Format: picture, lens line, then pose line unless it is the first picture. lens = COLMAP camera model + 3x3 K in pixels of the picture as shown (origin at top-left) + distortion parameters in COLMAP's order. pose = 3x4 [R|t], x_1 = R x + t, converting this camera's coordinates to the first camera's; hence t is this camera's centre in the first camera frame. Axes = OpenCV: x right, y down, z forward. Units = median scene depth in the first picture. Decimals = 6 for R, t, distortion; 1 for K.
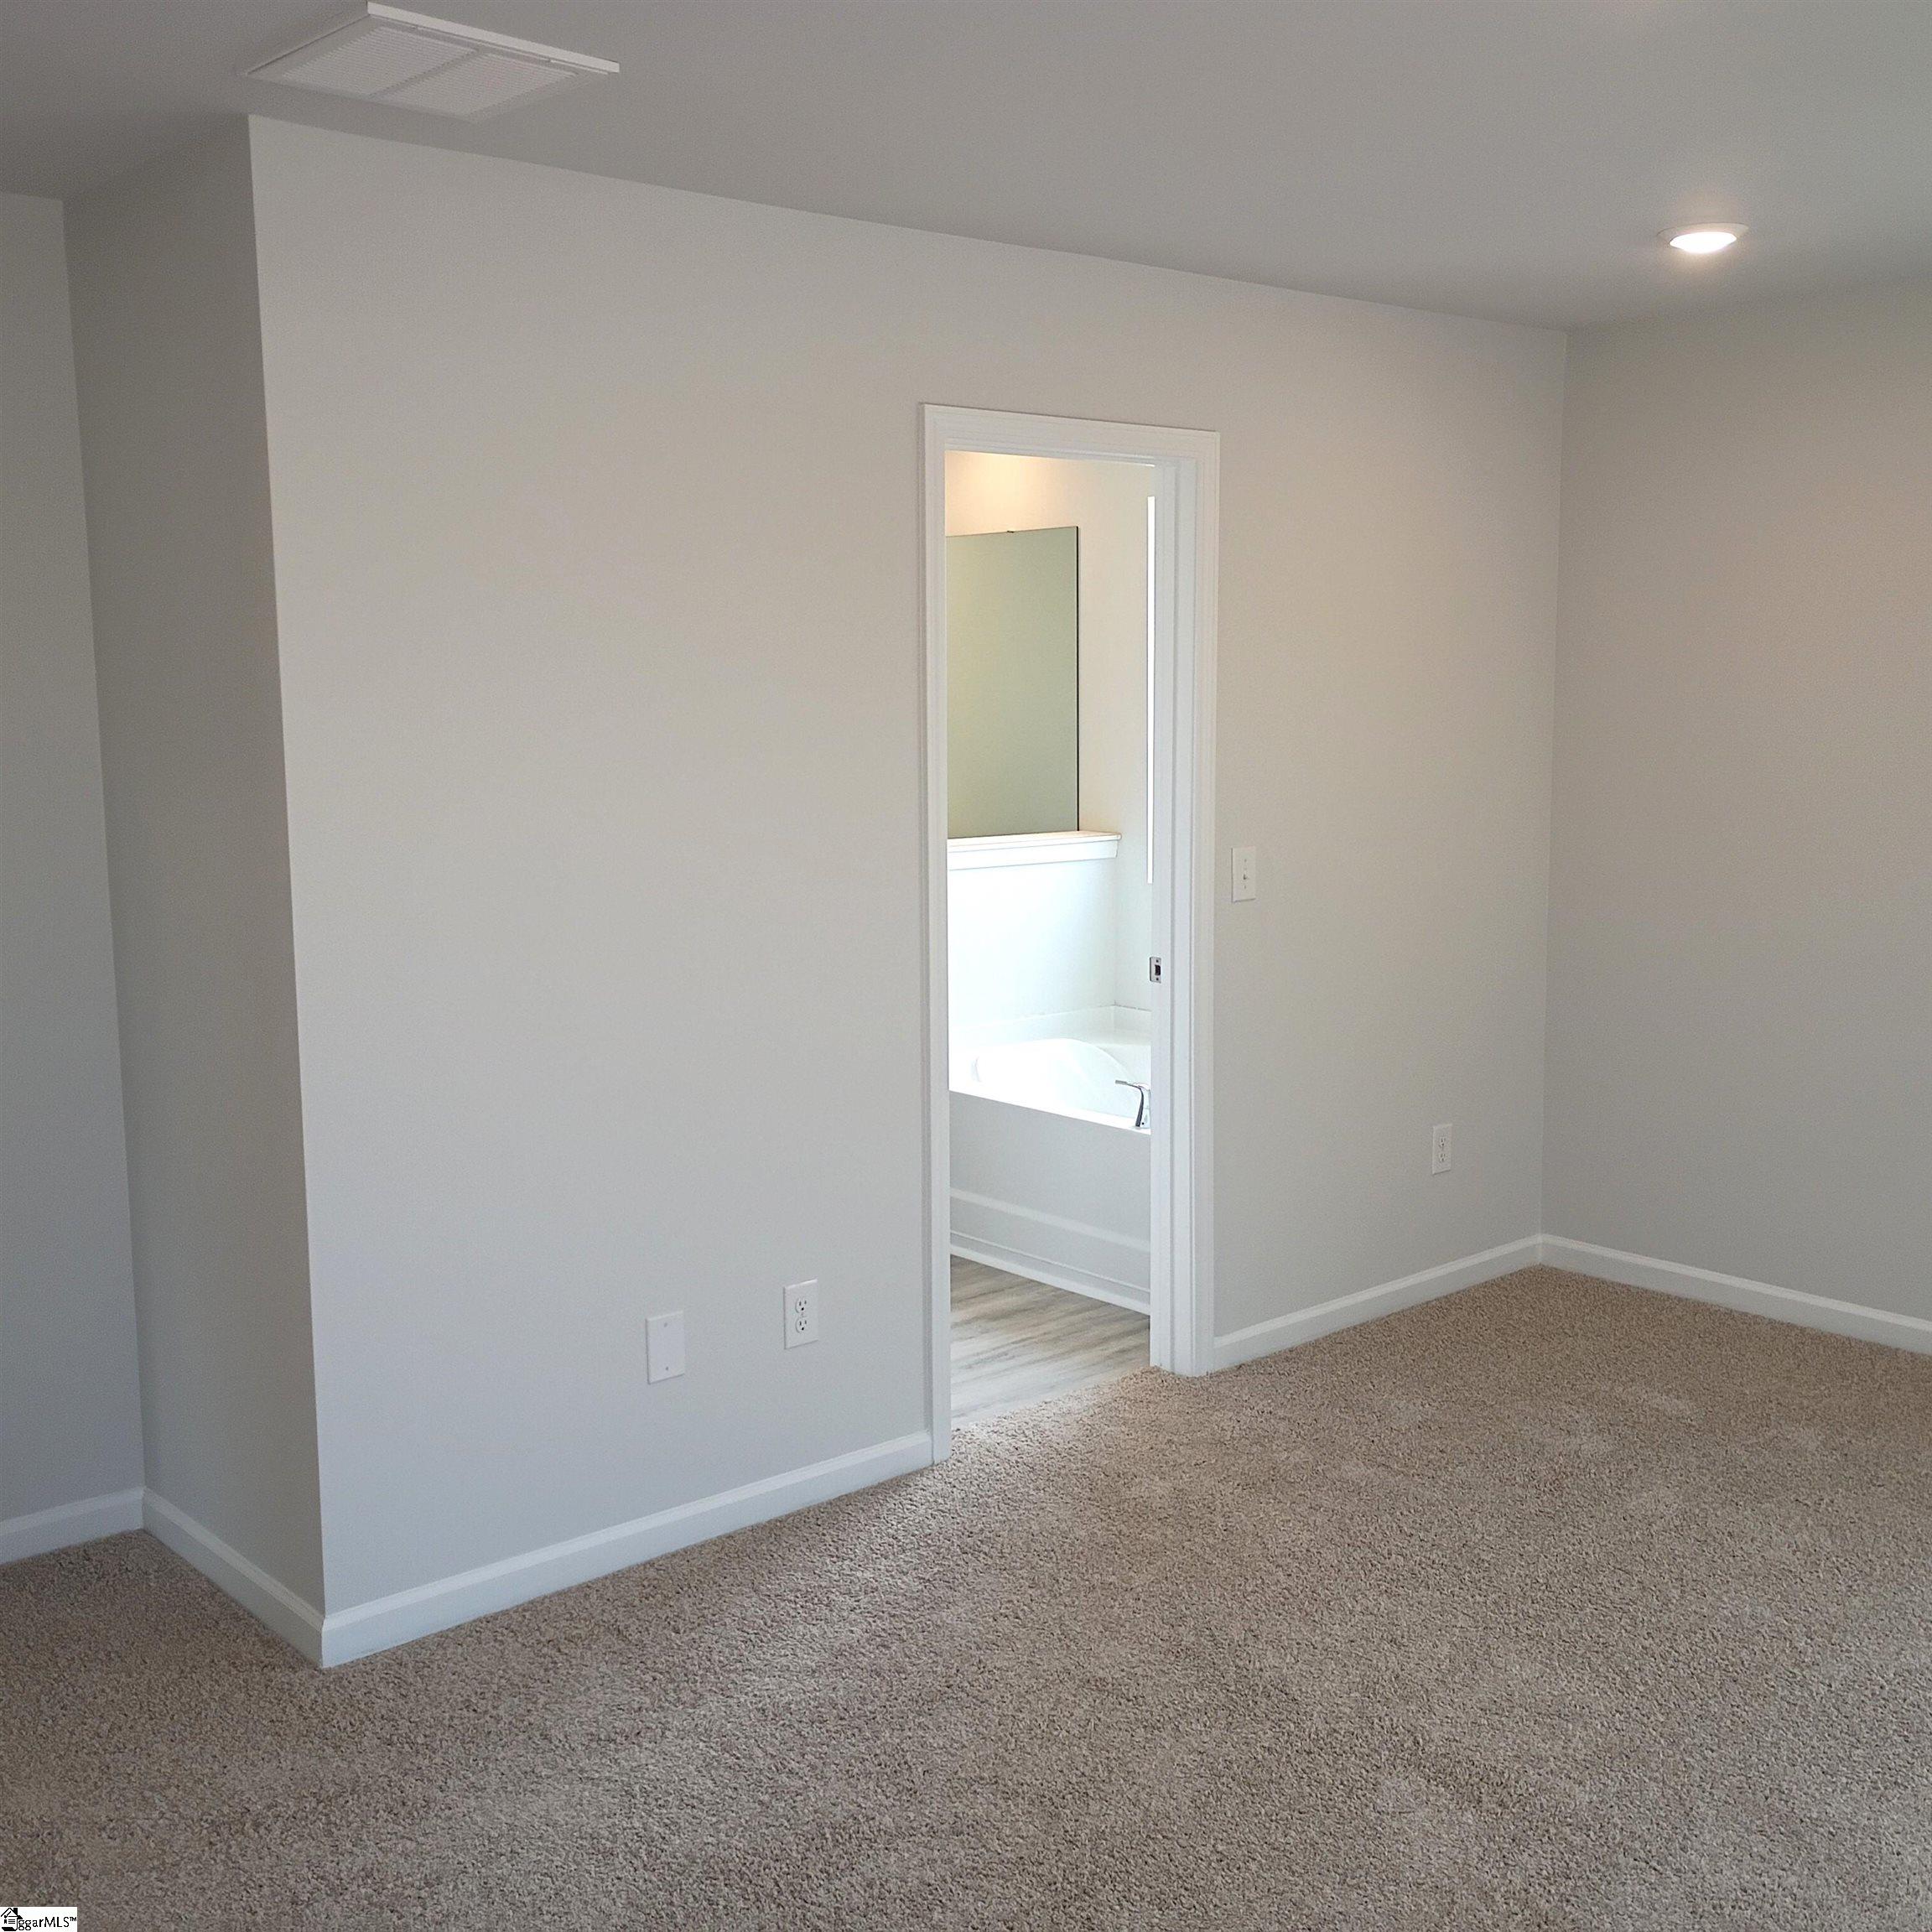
lens RADIAL K [[2140.2, 0, 985.4], [0, 2140.2, 962.0], [0, 0, 1]] dist [0.044184, -0.009211]
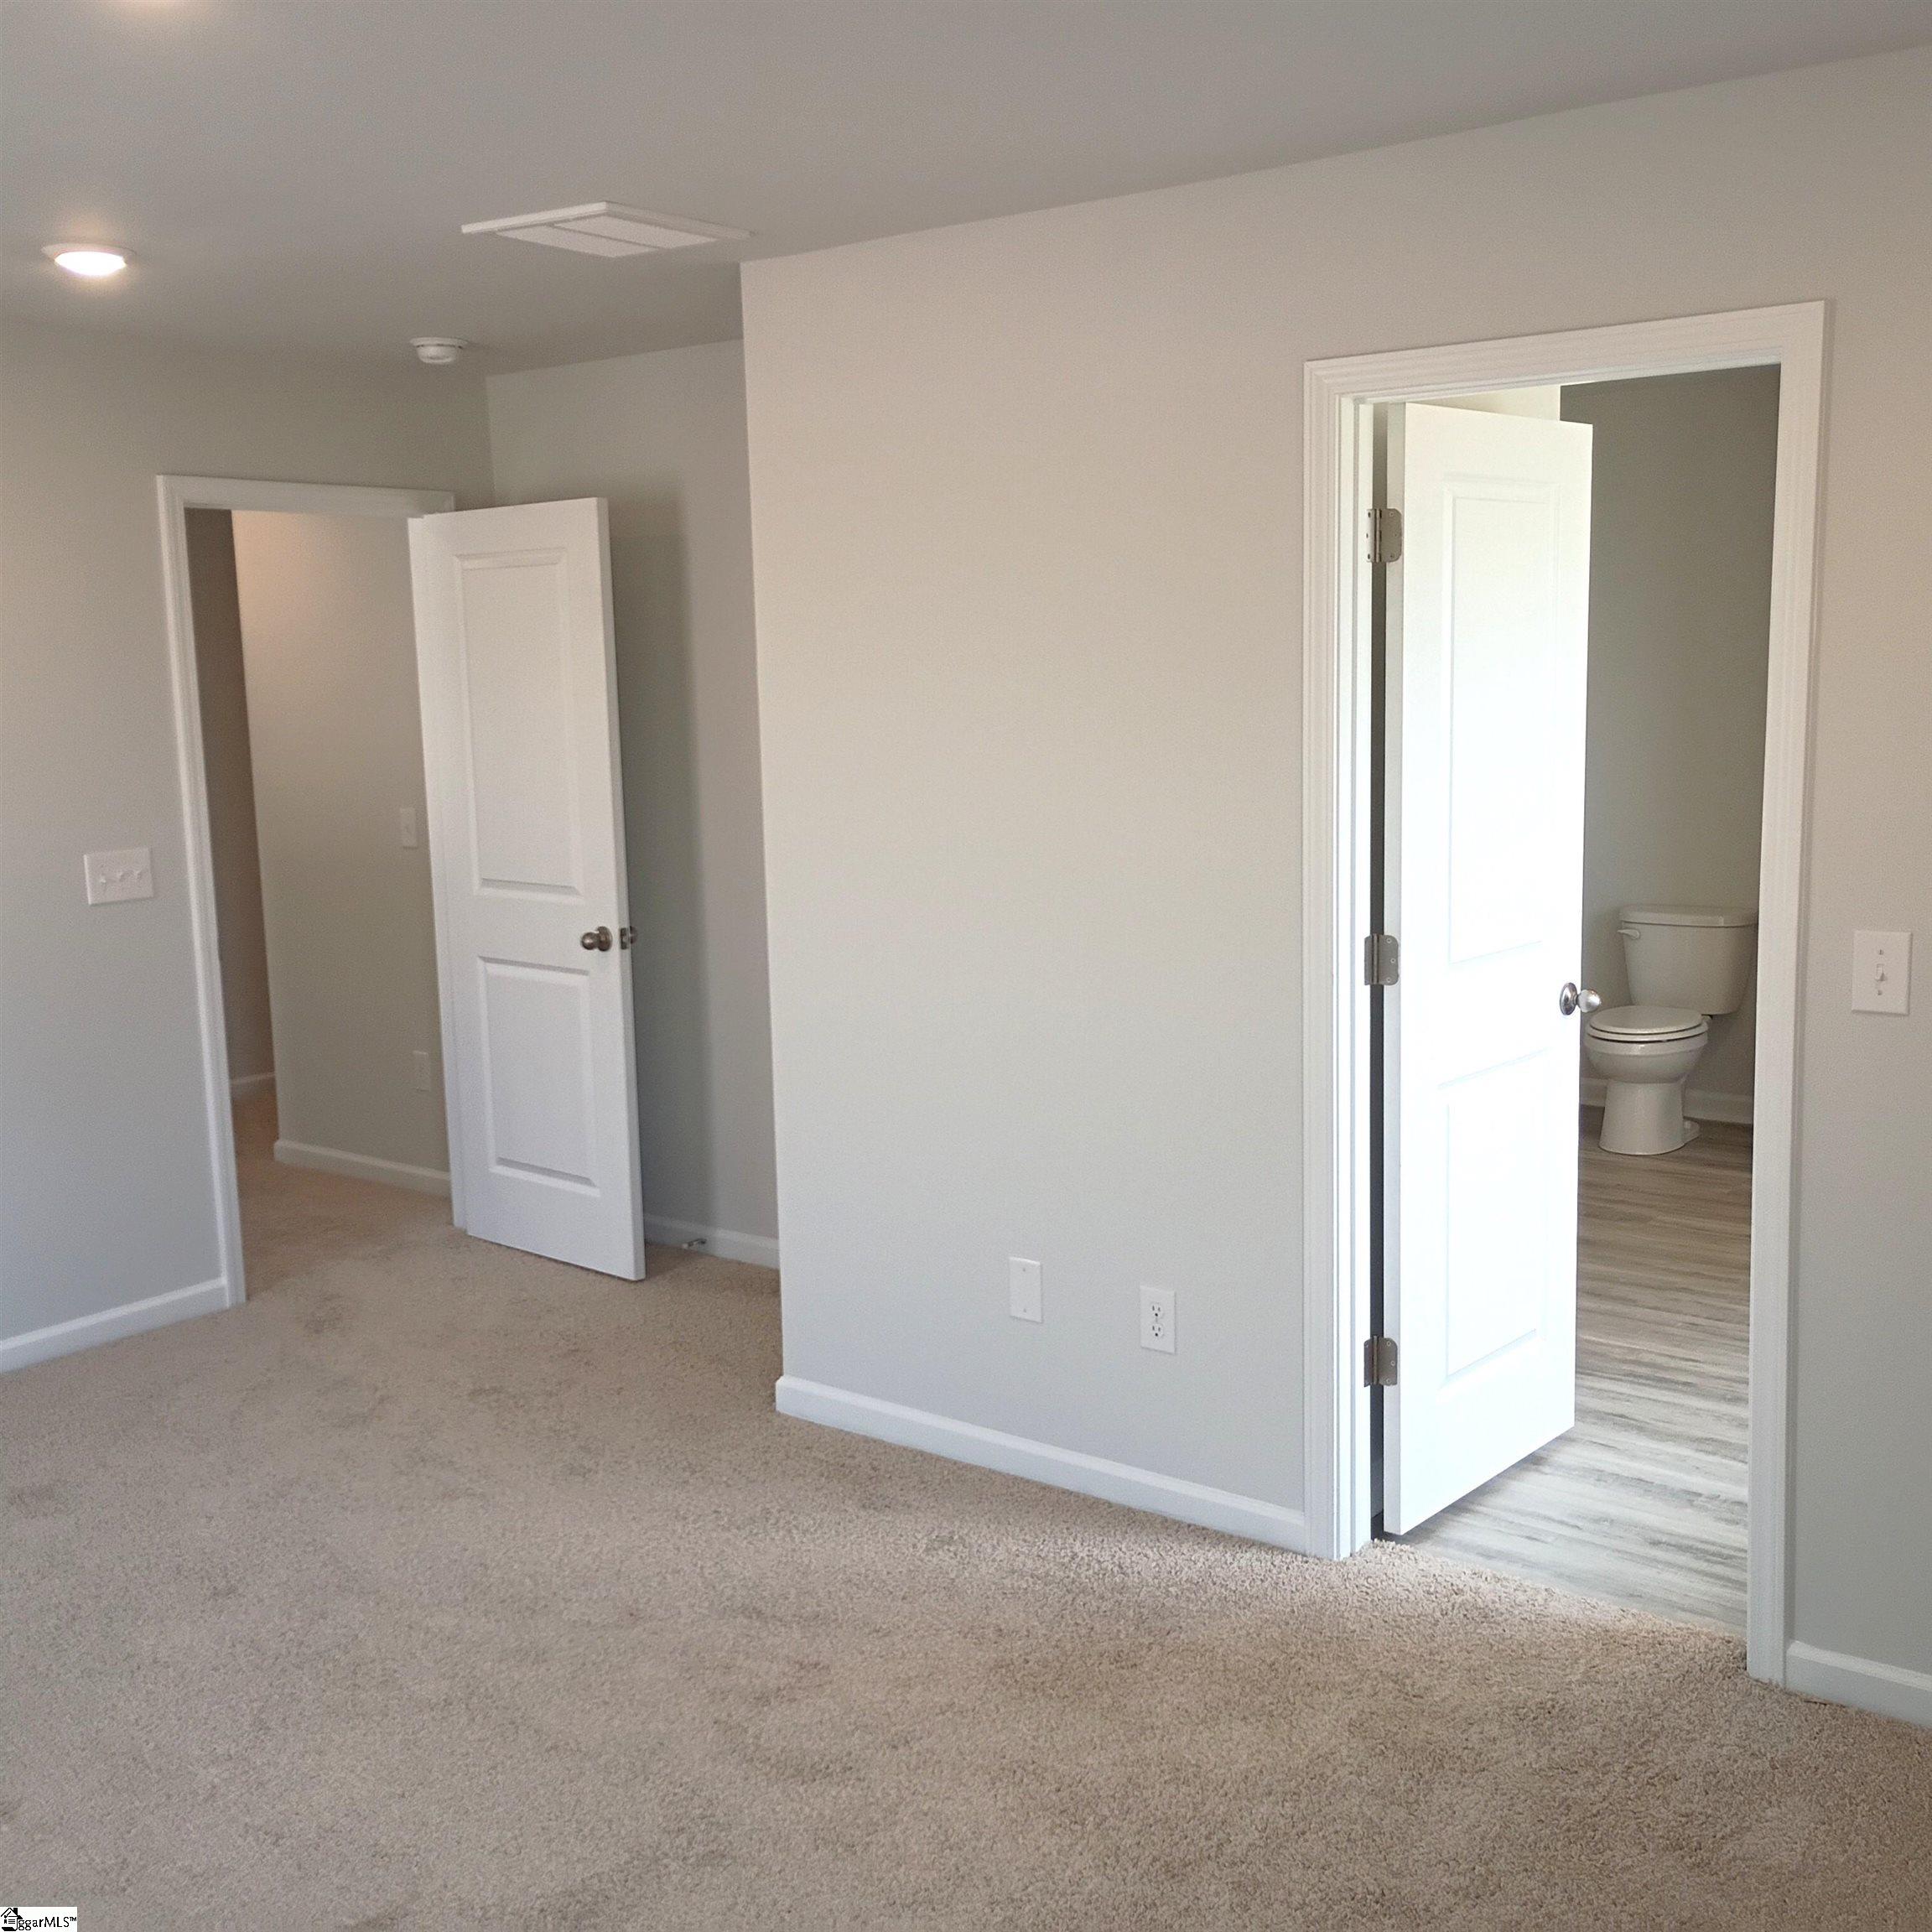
lens RADIAL K [[2140.2, 0, 985.4], [0, 2140.2, 962.0], [0, 0, 1]] dist [0.044184, -0.009211]
pose [[0.183749, 0.148346, -0.971715, 0.837351], [-0.111257, 0.985333, 0.129386, -0.117153], [0.976657, 0.084336, 0.197558, 0.718554]]
